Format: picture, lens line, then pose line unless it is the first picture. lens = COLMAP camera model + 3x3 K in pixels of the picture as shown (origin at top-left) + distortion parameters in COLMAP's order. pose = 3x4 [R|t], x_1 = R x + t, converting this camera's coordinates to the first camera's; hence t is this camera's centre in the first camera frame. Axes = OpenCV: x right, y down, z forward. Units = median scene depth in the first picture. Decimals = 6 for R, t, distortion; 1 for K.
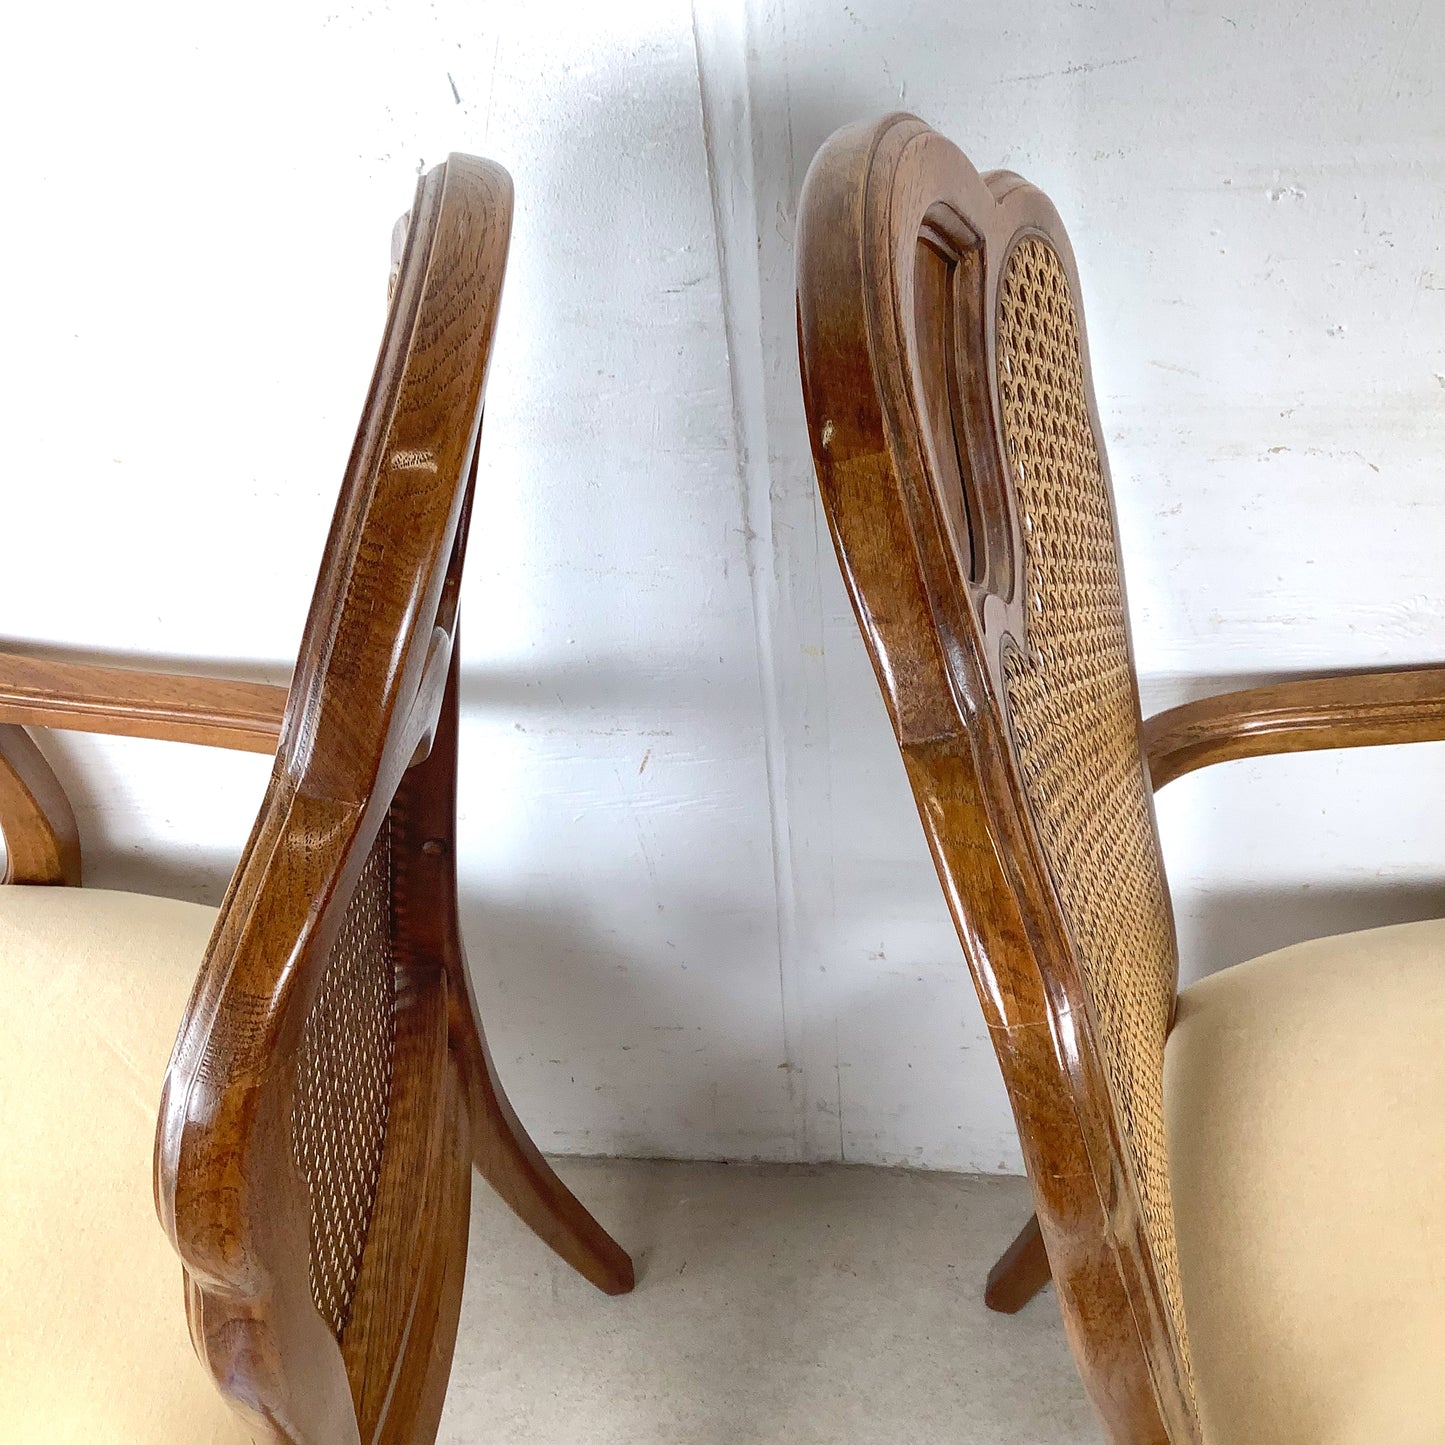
lens RADIAL K [[1780.7, 0, 726.3], [0, 1780.7, 730.3], [0, 0, 1]] dist [0.069478, 0.000000]
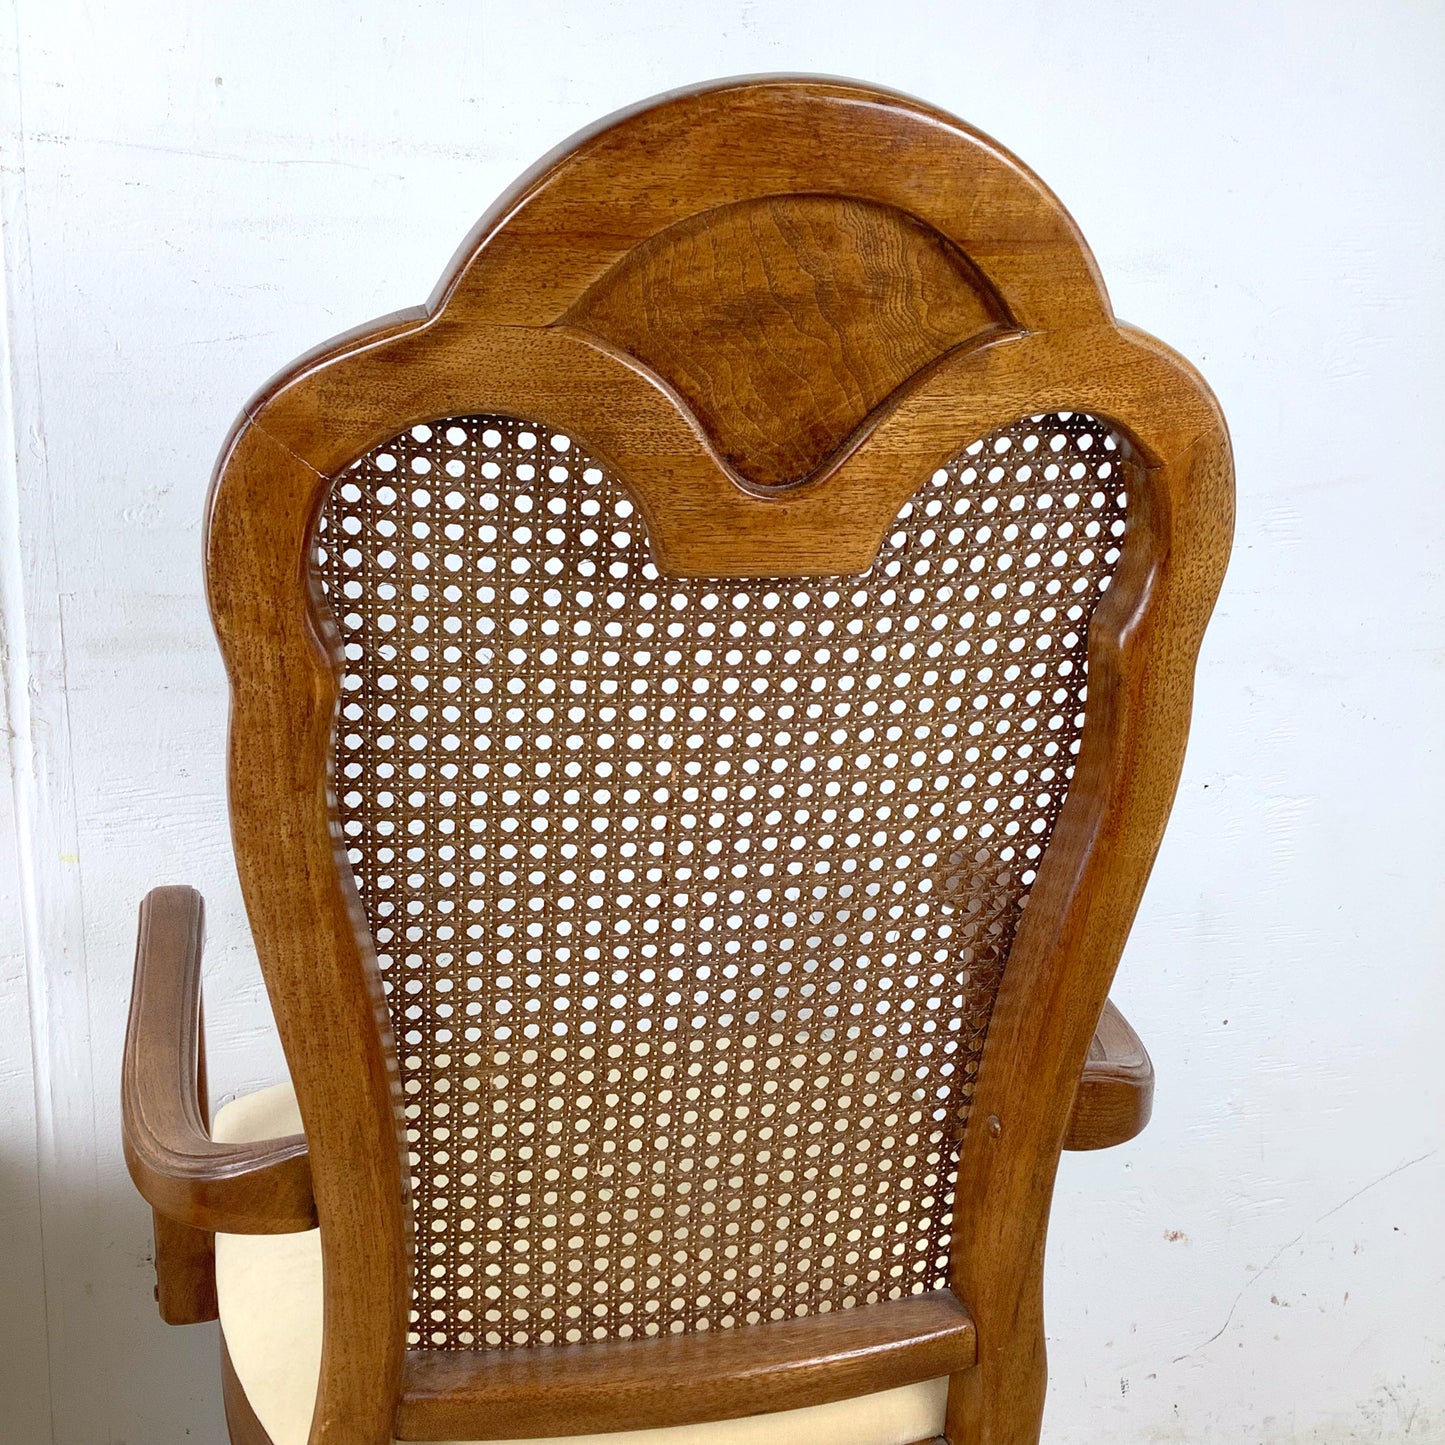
lens RADIAL K [[1780.7, 0, 736.2], [0, 1780.7, 726.6], [0, 0, 1]] dist [0.069478, 0.000000]
pose [[0.943587, 0.016863, 0.330696, 0.074390], [0.175709, 0.820997, -0.543221, 0.654711], [-0.280661, 0.570683, 0.771719, -0.104632]]
